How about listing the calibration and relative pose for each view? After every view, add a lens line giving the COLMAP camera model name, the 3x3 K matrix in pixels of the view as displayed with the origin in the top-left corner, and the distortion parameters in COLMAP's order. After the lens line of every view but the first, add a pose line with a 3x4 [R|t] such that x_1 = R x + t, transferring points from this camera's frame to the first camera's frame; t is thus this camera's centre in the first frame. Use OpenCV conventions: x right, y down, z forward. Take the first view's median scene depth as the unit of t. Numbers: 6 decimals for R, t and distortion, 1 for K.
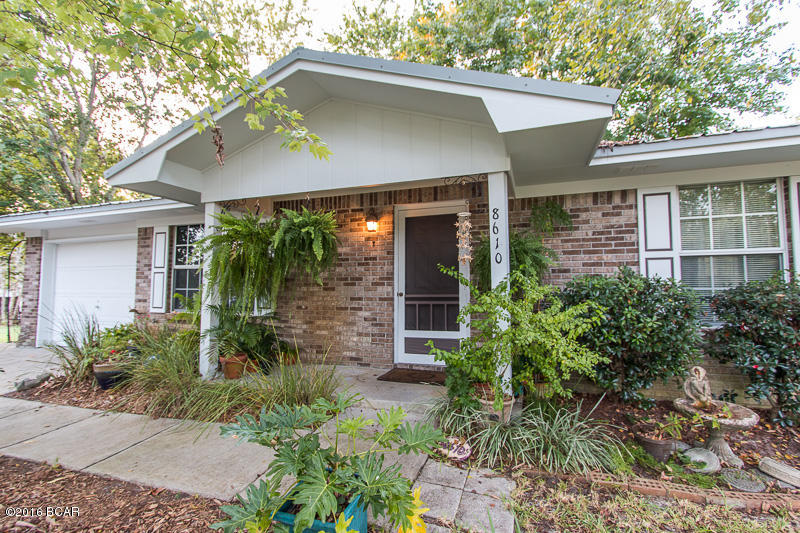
lens RADIAL K [[371.2, 0, 398.5], [0, 371.2, 266.8], [0, 0, 1]] dist [0.000817, -0.000406]
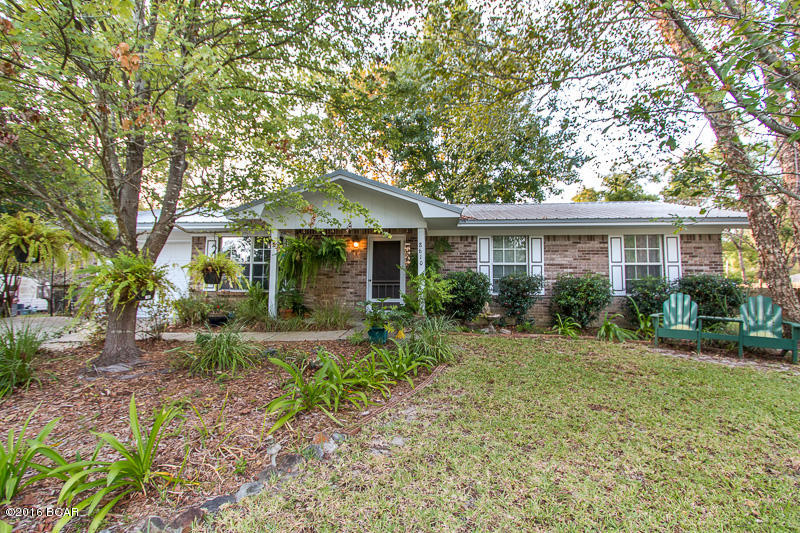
lens RADIAL K [[371.2, 0, 401.4], [0, 371.2, 266.7], [0, 0, 1]] dist [0.000817, -0.000406]
pose [[0.967833, 0.031512, 0.249614, -0.383902], [-0.027552, 0.999433, -0.019342, 0.042346], [-0.250082, 0.011843, 0.968152, -1.101252]]
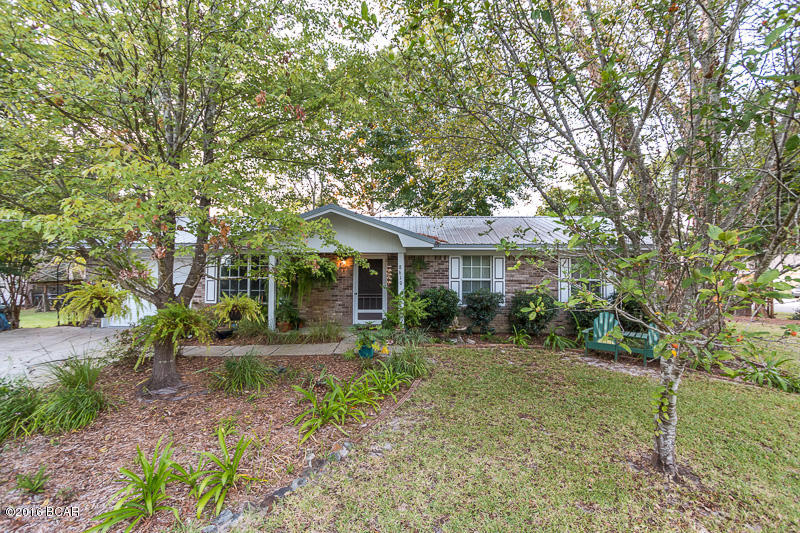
lens RADIAL K [[371.2, 0, 402.4], [0, 371.2, 268.8], [0, 0, 1]] dist [0.000817, -0.000406]
pose [[0.950638, 0.015249, 0.309926, -0.502229], [-0.026941, 0.999076, 0.033482, -0.186507], [-0.309130, -0.040179, 0.950171, -1.418674]]
